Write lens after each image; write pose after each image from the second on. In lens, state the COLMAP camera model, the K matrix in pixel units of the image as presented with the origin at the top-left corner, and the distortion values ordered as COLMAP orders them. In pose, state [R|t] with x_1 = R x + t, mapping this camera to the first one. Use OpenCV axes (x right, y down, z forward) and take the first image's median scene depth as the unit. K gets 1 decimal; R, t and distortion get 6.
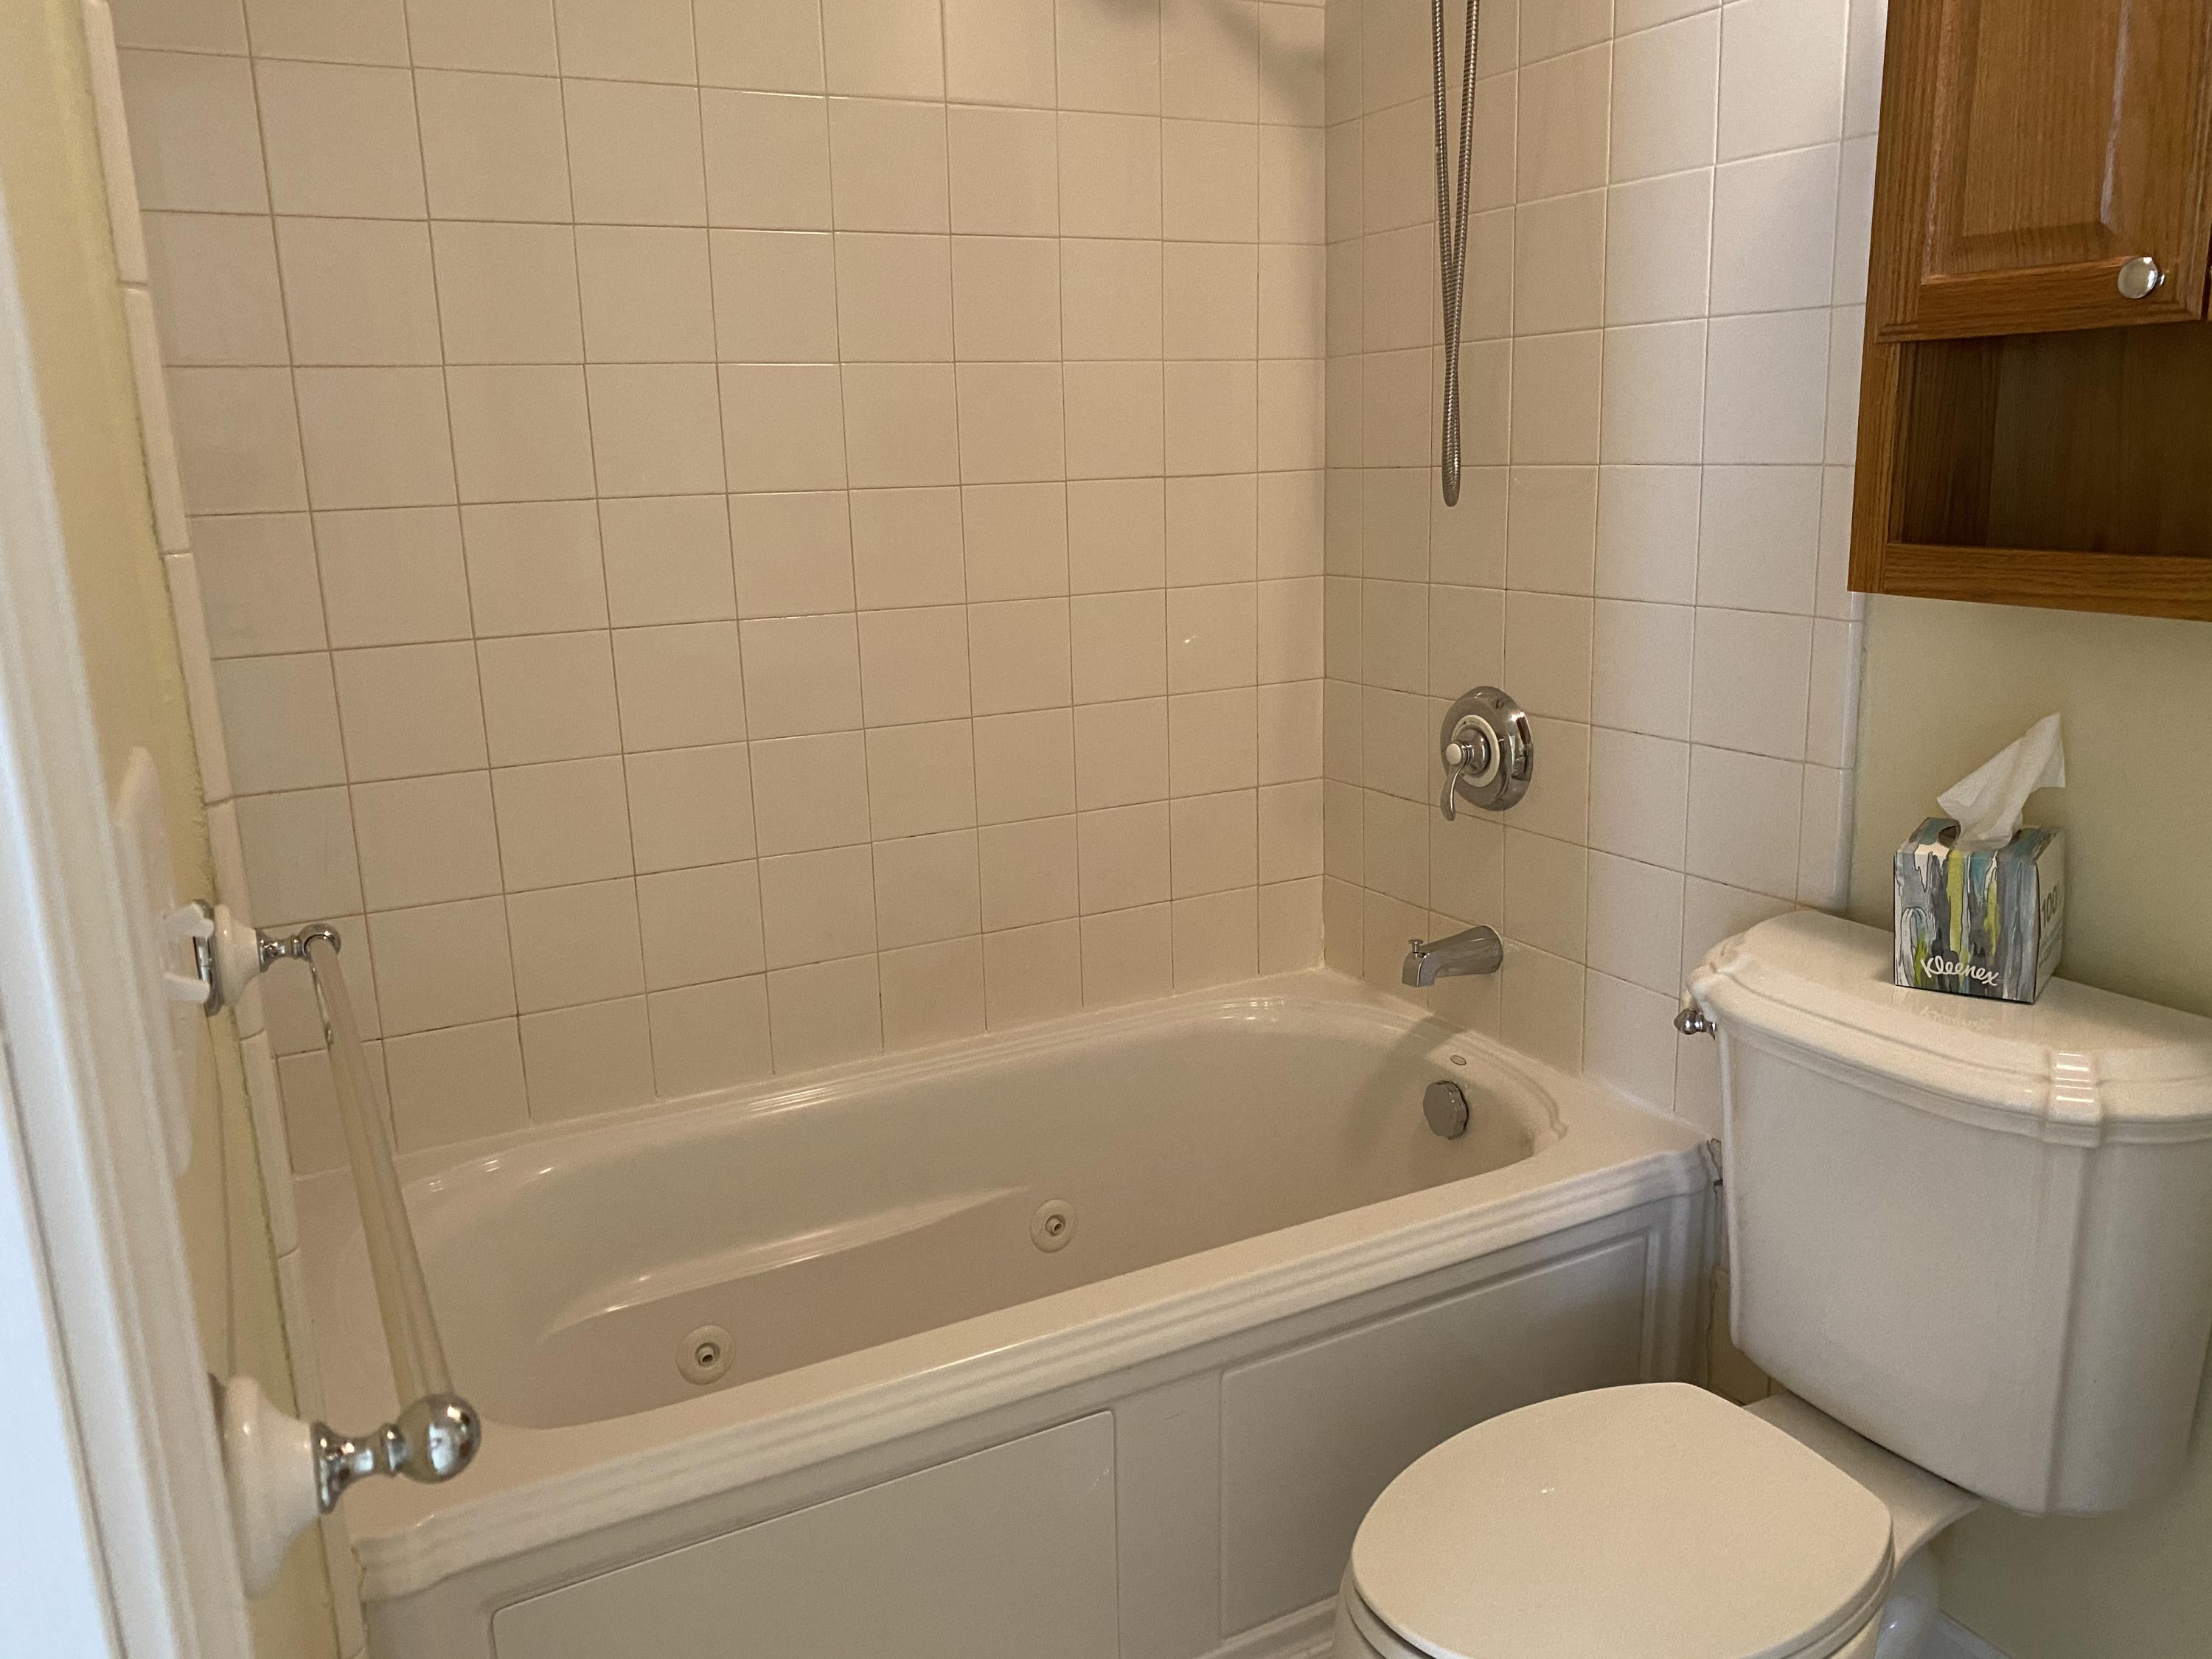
lens RADIAL K [[1685.7, 0, 1093.5], [0, 1685.7, 818.6], [0, 0, 1]] dist [0.033291, -0.037994]
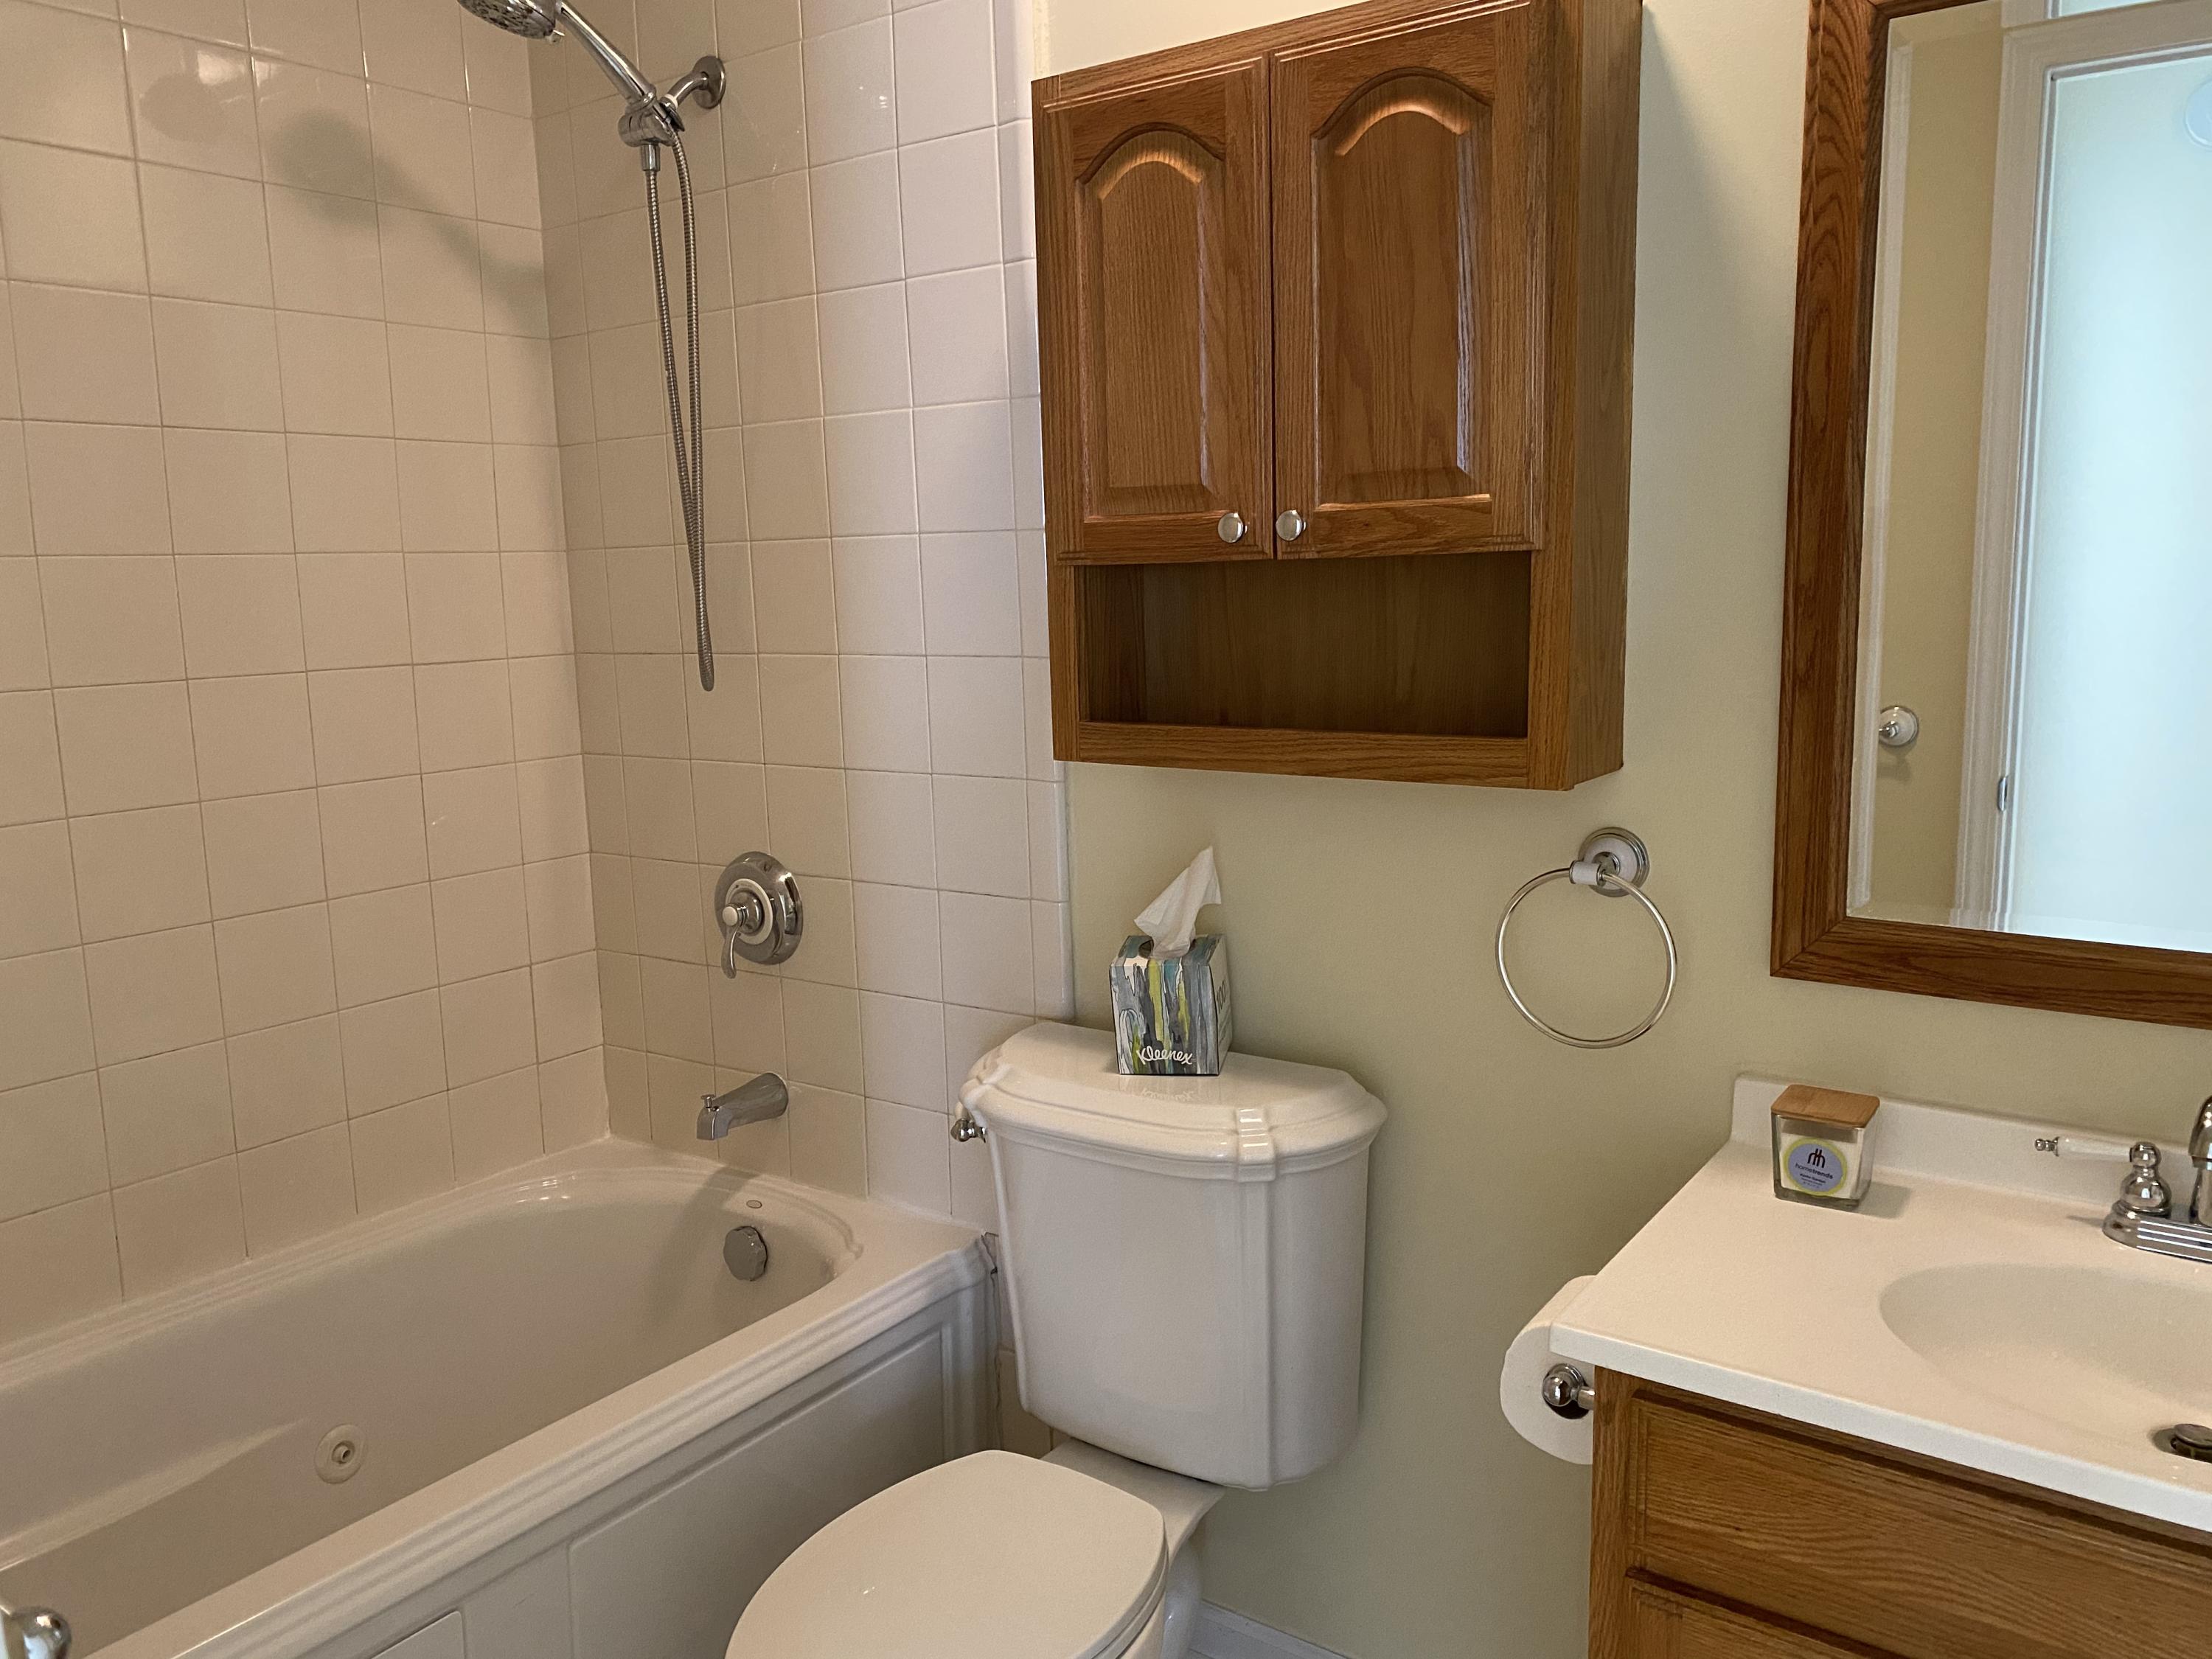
lens RADIAL K [[1685.7, 0, 1100.1], [0, 1685.7, 825.6], [0, 0, 1]] dist [0.033291, -0.037994]
pose [[0.893480, -0.064455, 0.444454, -0.065387], [0.102531, 0.992787, -0.062143, -0.005935], [-0.437243, 0.101093, 0.893644, -0.095107]]
